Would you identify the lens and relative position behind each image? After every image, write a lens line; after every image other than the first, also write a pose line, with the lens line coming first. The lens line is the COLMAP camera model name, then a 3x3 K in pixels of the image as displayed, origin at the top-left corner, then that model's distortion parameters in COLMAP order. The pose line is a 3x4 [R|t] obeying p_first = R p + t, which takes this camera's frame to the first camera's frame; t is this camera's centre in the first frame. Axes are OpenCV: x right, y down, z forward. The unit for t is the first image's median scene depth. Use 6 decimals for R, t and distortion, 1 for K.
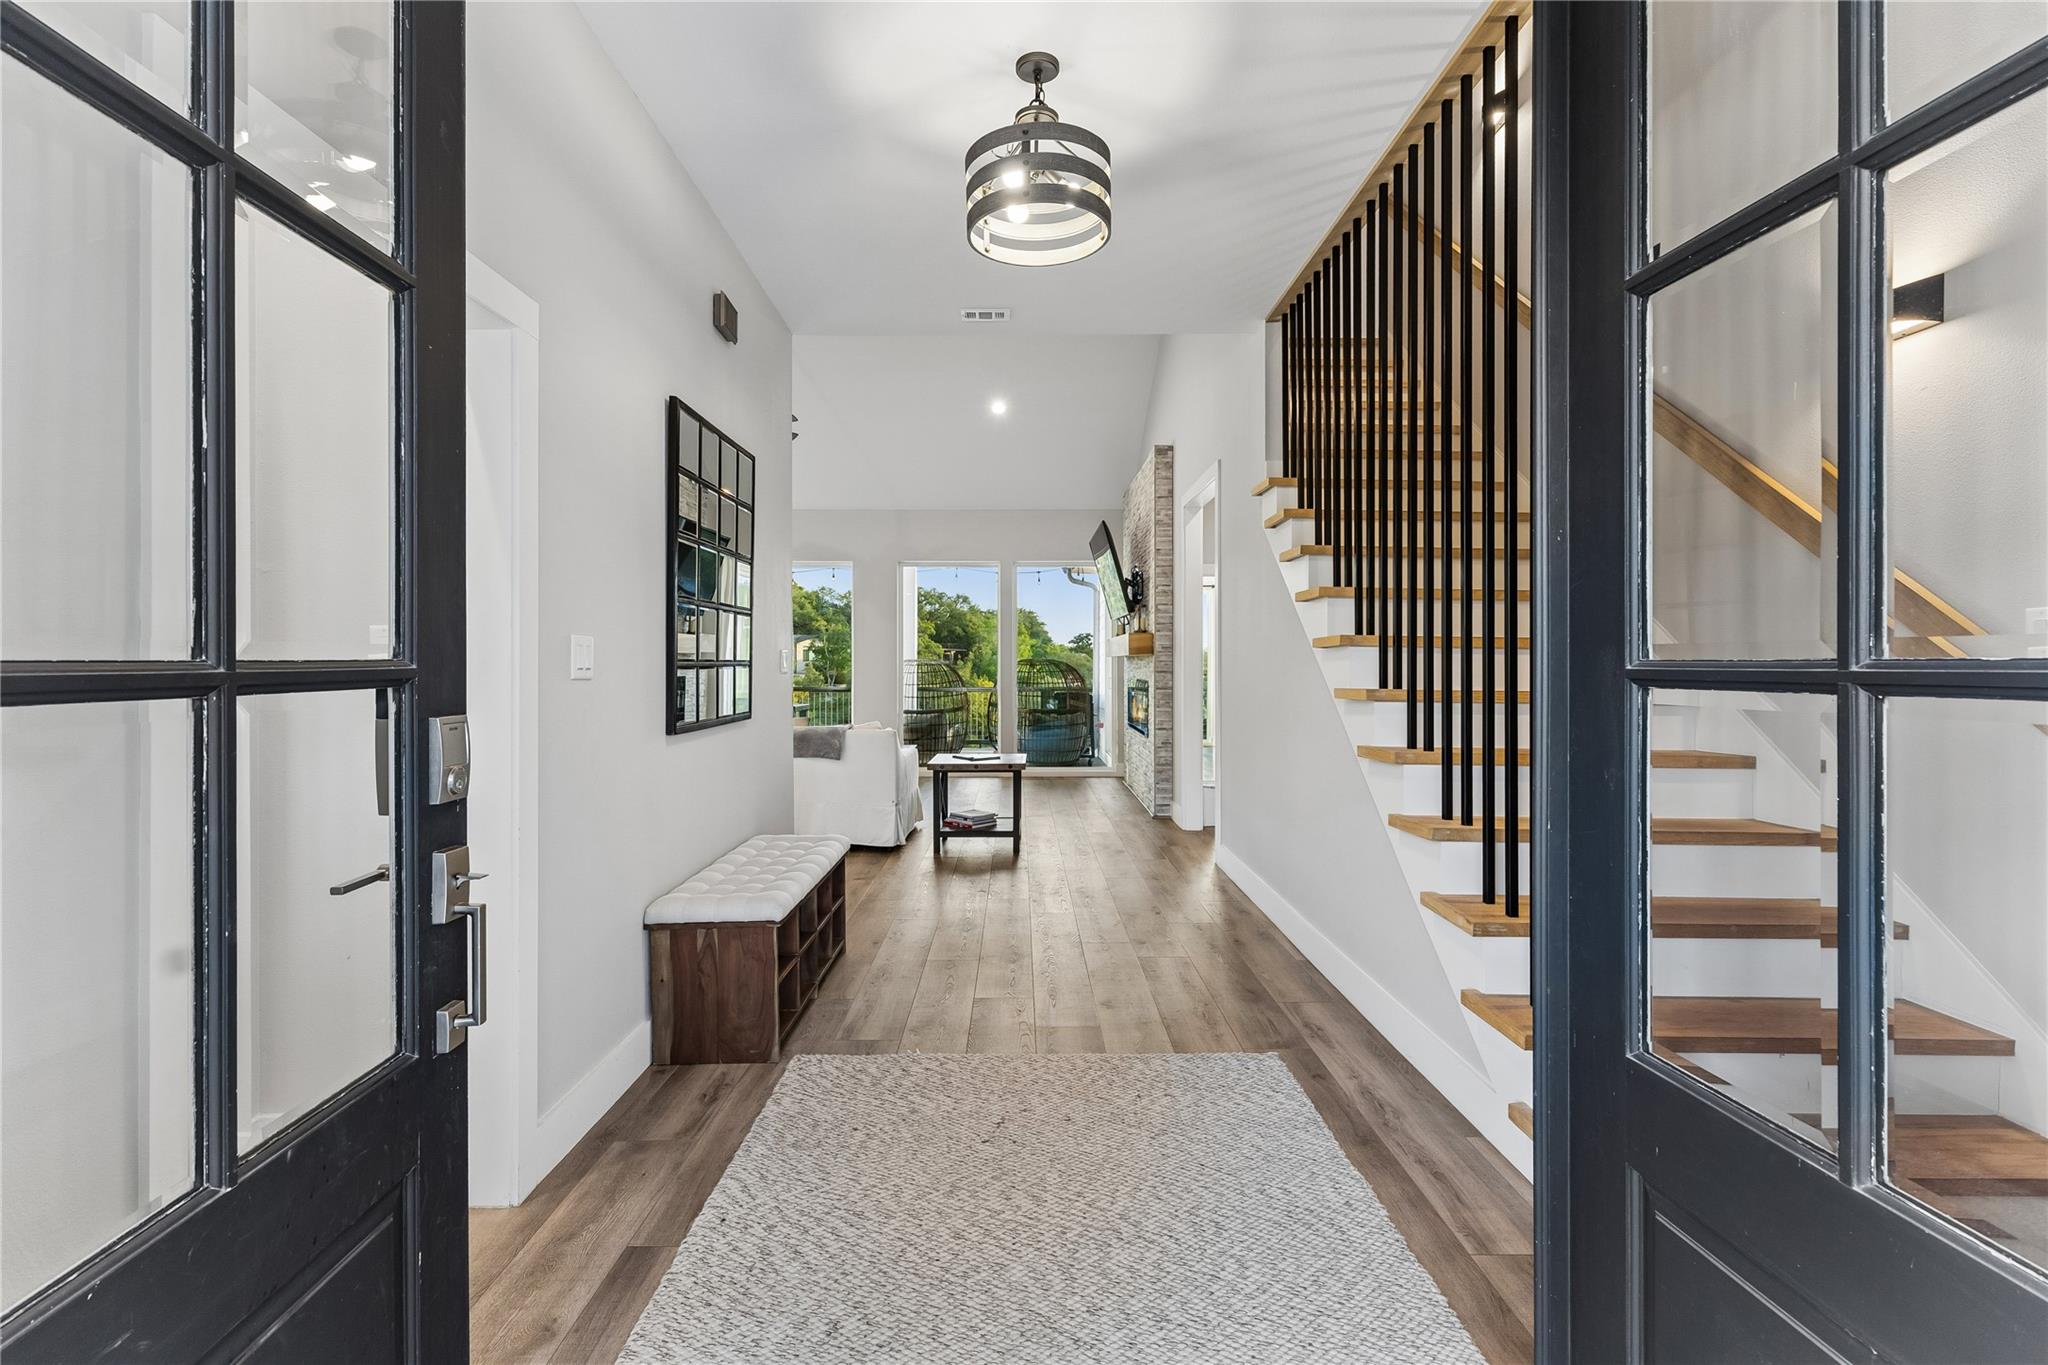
lens RADIAL K [[942.7, 0, 1022.6], [0, 942.7, 666.7], [0, 0, 1]] dist [0.003624, 0.000461]
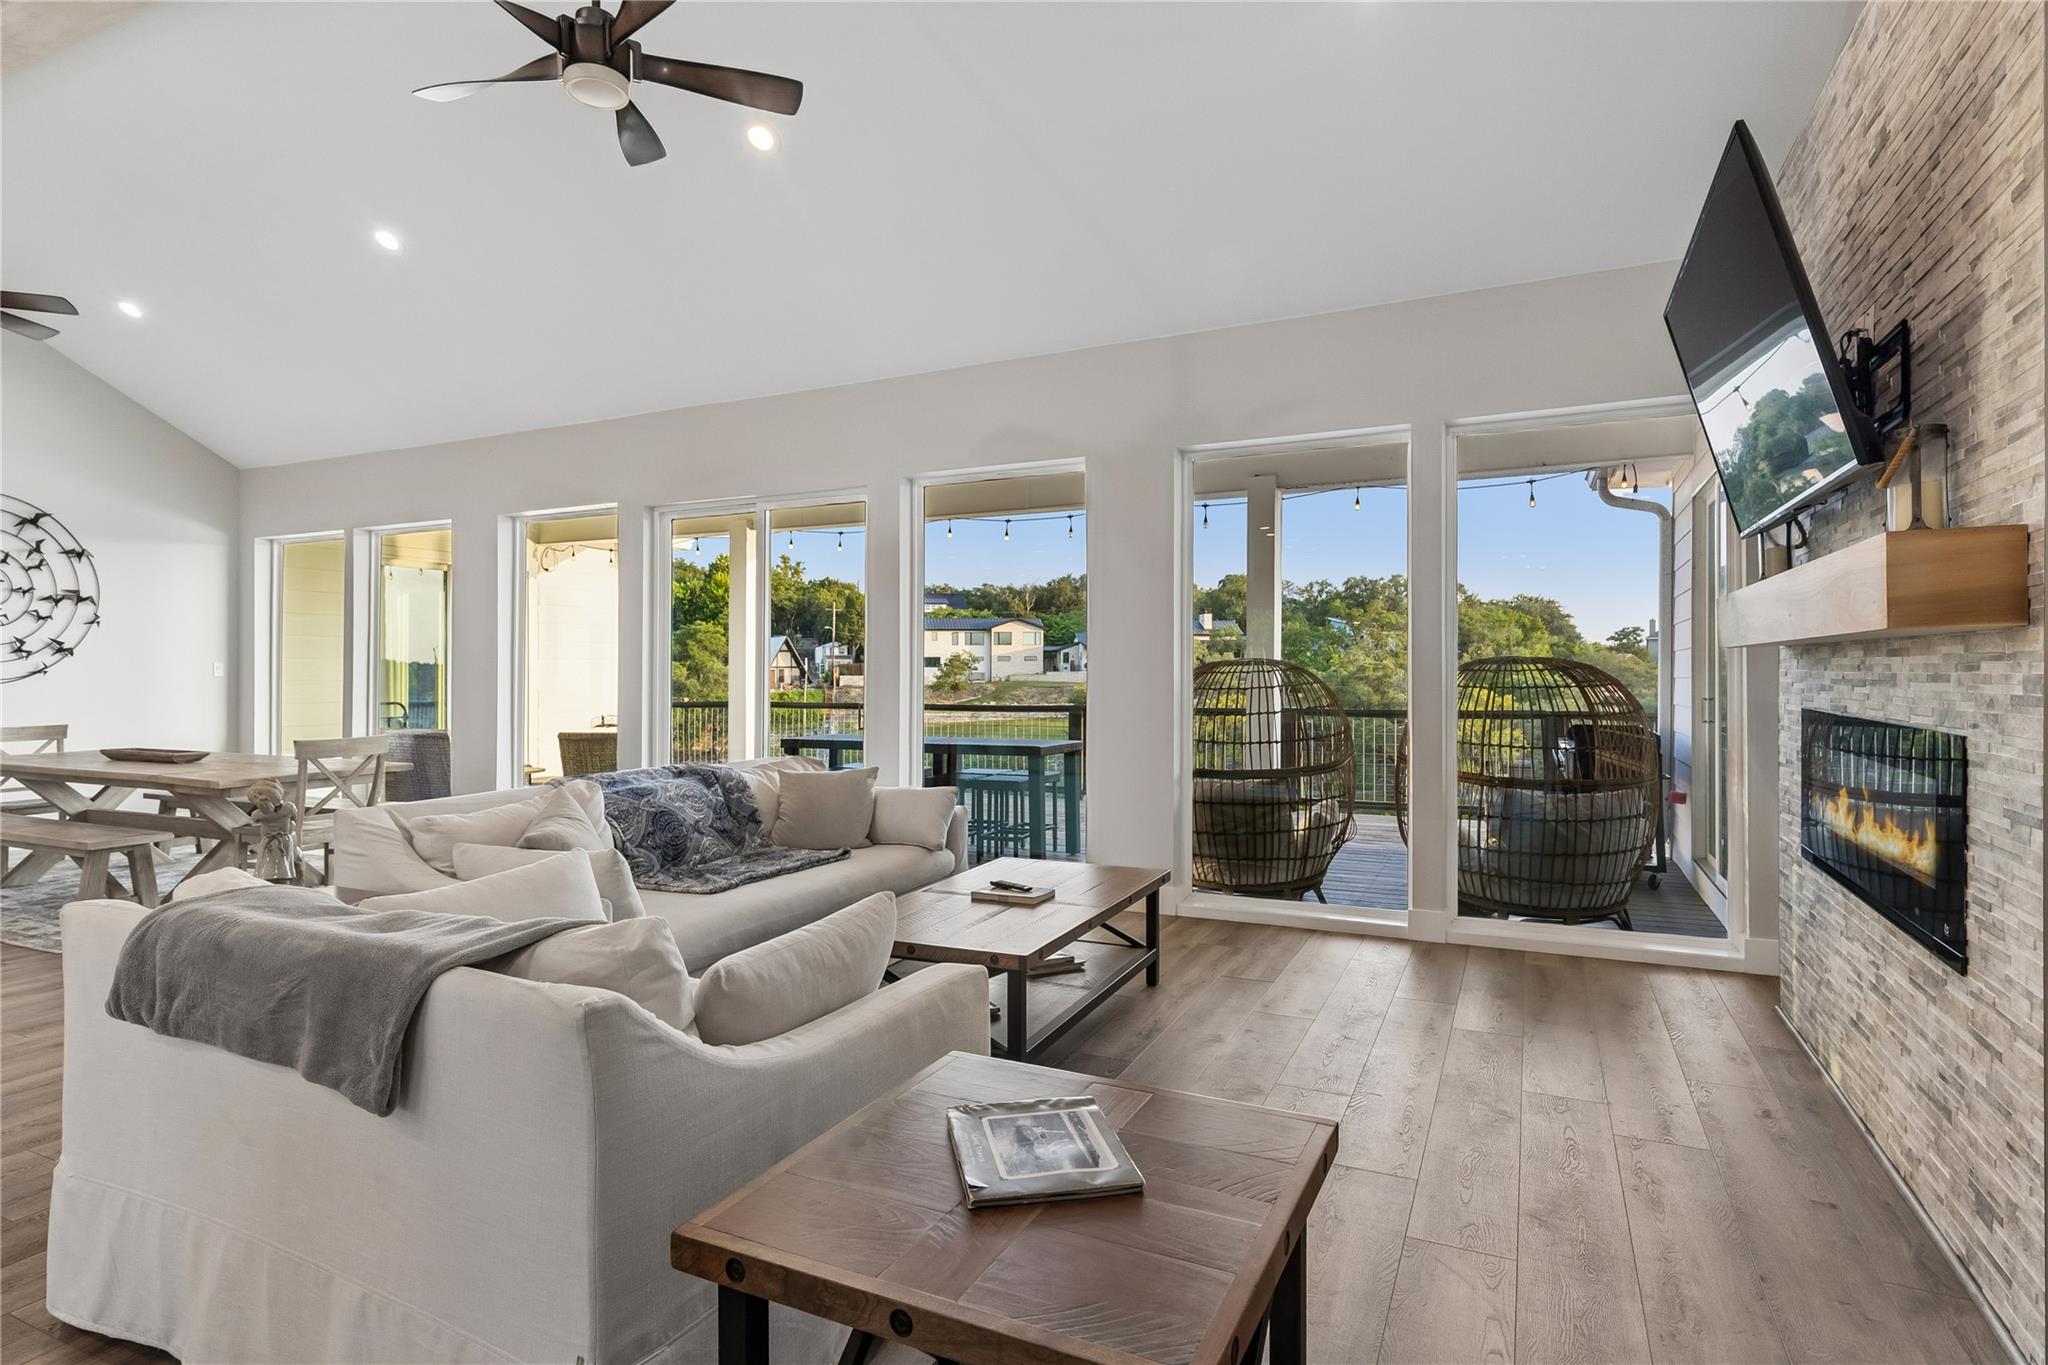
lens RADIAL K [[1057.9, 0, 1032.0], [0, 1057.9, 673.5], [0, 0, 1]] dist [0.004706, 0.000533]
pose [[0.901073, -0.002006, -0.433664, 0.019408], [0.002332, 0.999997, 0.000221, -0.000661], [0.433662, -0.001210, 0.901075, 0.353812]]
